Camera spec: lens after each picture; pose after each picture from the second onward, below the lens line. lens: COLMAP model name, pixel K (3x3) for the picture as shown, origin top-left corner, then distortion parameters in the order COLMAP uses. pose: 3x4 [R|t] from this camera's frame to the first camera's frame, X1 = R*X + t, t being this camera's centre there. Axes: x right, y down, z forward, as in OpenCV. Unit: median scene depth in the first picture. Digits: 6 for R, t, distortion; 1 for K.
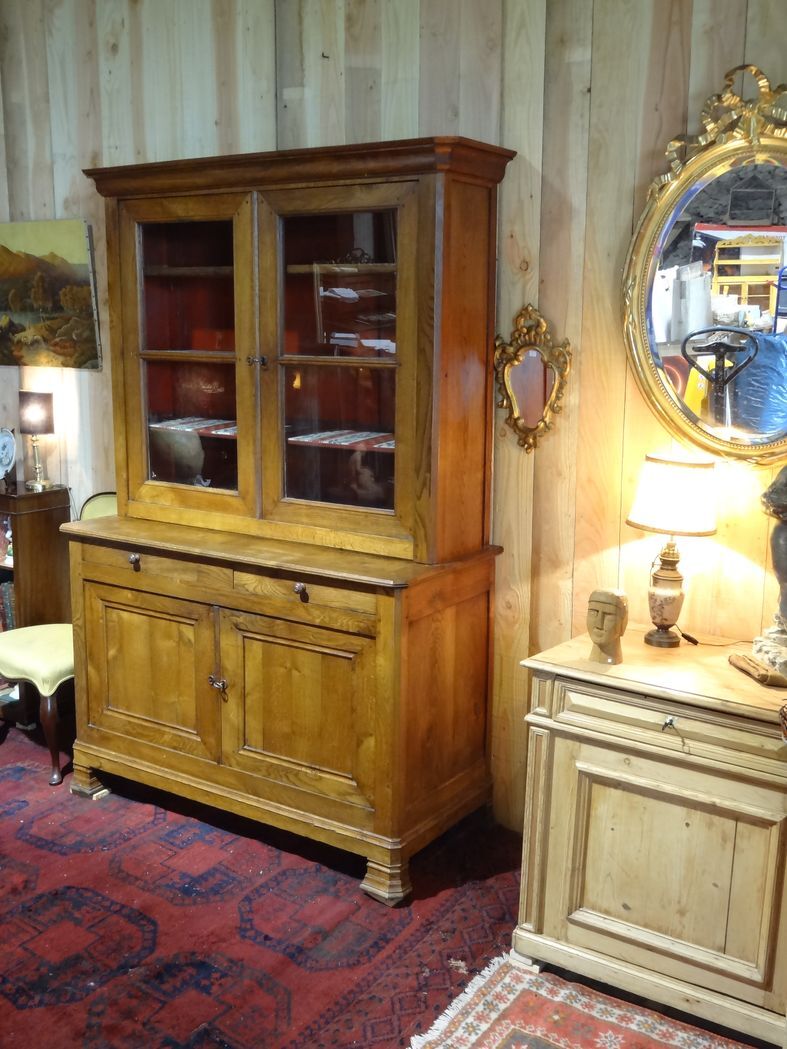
lens RADIAL K [[1133.7, 0, 393.5], [0, 1133.7, 524.5], [0, 0, 1]] dist [-0.005179, -0.001428]
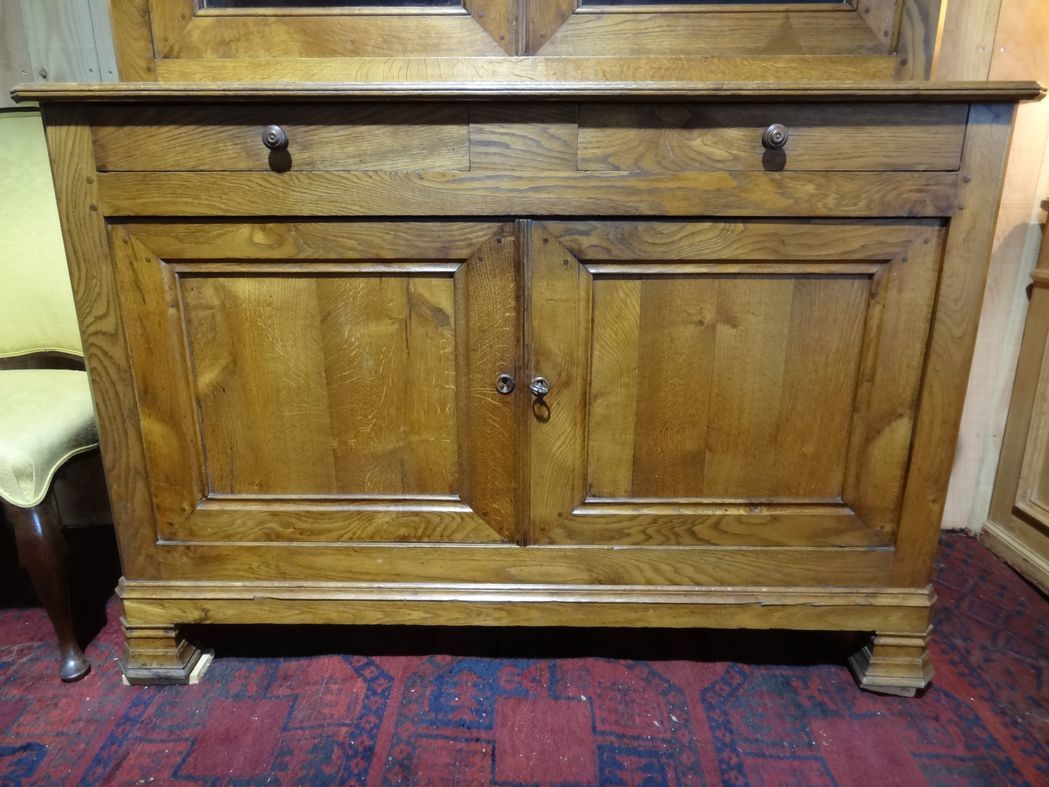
lens RADIAL K [[728.1, 0, 524.5], [0, 728.1, 393.5], [0, 0, 1]] dist [-0.001376, 0.000570]
pose [[0.842475, -0.166074, 0.512499, -0.321482], [0.107931, 0.984044, 0.141454, 0.100399], [-0.527814, -0.063857, 0.846956, 0.749248]]
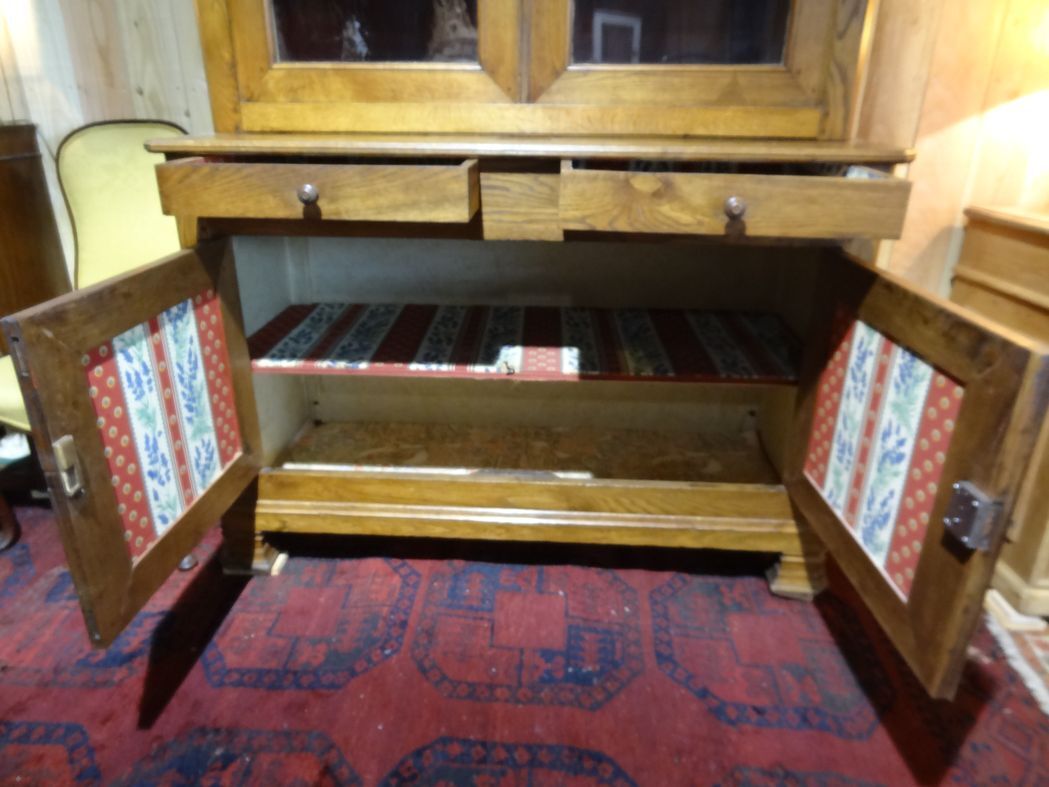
lens RADIAL K [[728.0, 0, 528.8], [0, 728.0, 398.7], [0, 0, 1]] dist [-0.005824, -0.001674]
pose [[0.861909, -0.197964, 0.466822, -0.356042], [0.092175, 0.966471, 0.239662, 0.059946], [-0.498614, -0.163537, 0.851258, 0.651242]]
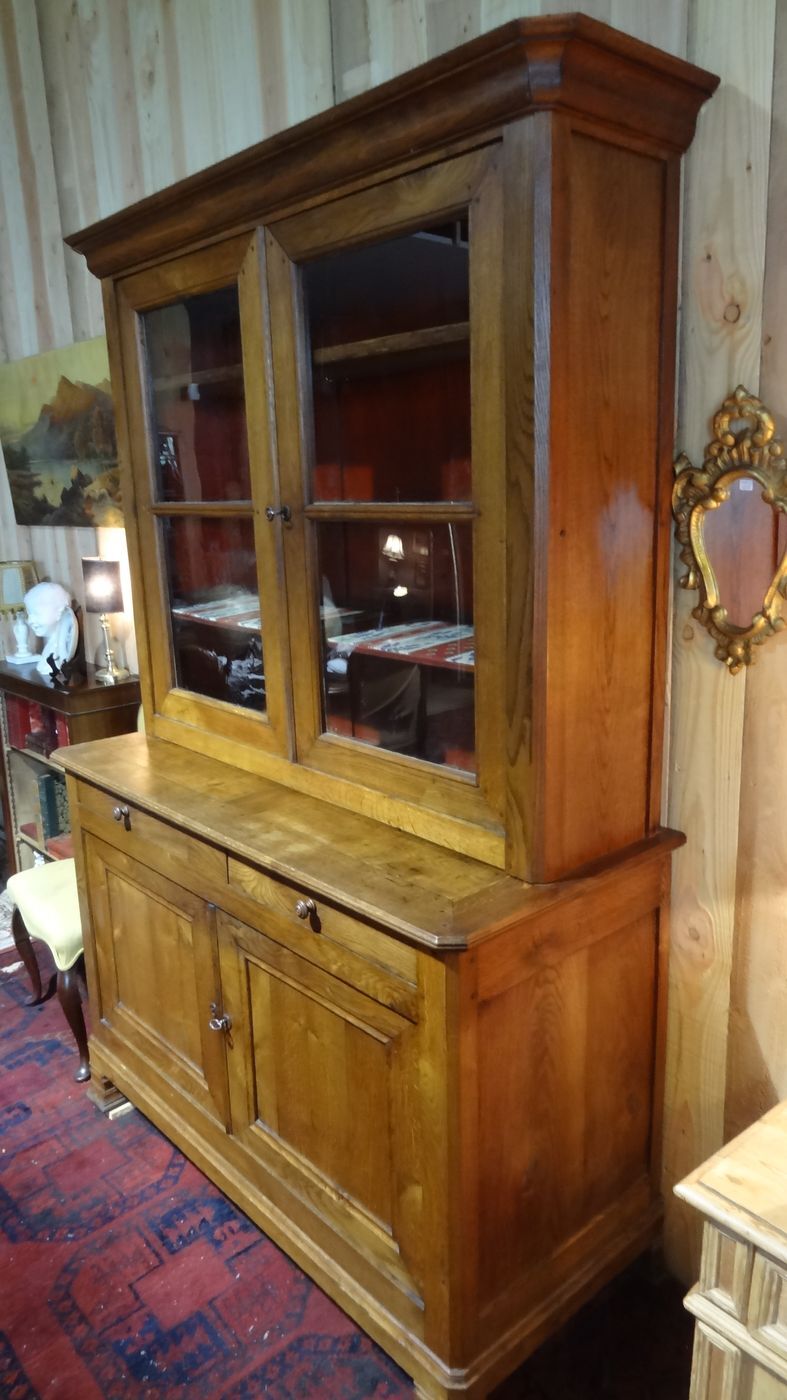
lens RADIAL K [[977.7, 0, 393.5], [0, 977.7, 700.0], [0, 0, 1]] dist [-0.006053, 0.000724]
pose [[0.965423, 0.022028, -0.259757, 0.082627], [-0.010021, 0.998823, 0.047455, -0.069810], [0.260496, -0.043211, 0.964507, 0.505894]]
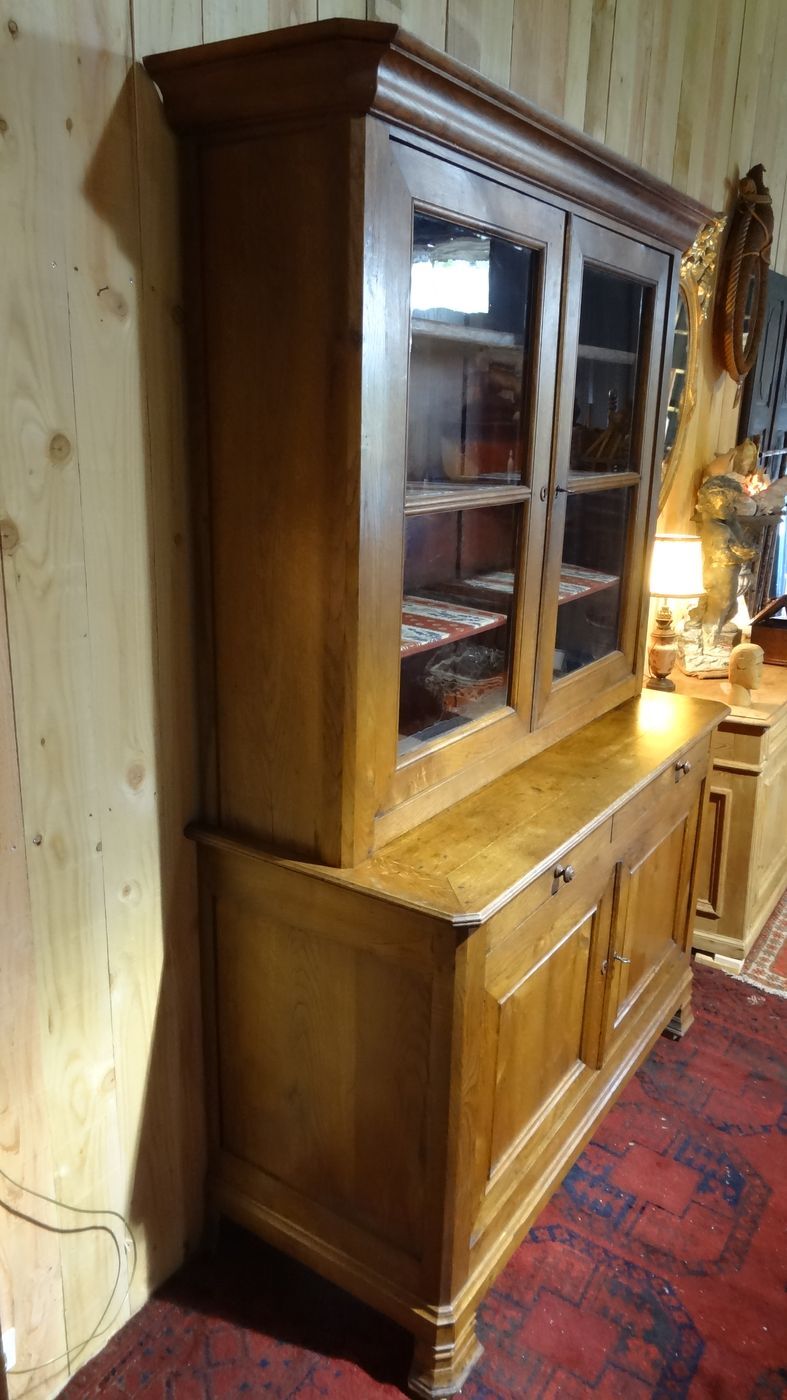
lens RADIAL K [[977.7, 0, 393.5], [0, 977.7, 700.0], [0, 0, 1]] dist [-0.006053, 0.000724]
pose [[-0.006699, -0.289555, 0.957138, -0.694506], [0.157675, 0.944880, 0.286951, -0.210070], [-0.987468, 0.152839, 0.039326, 1.103248]]
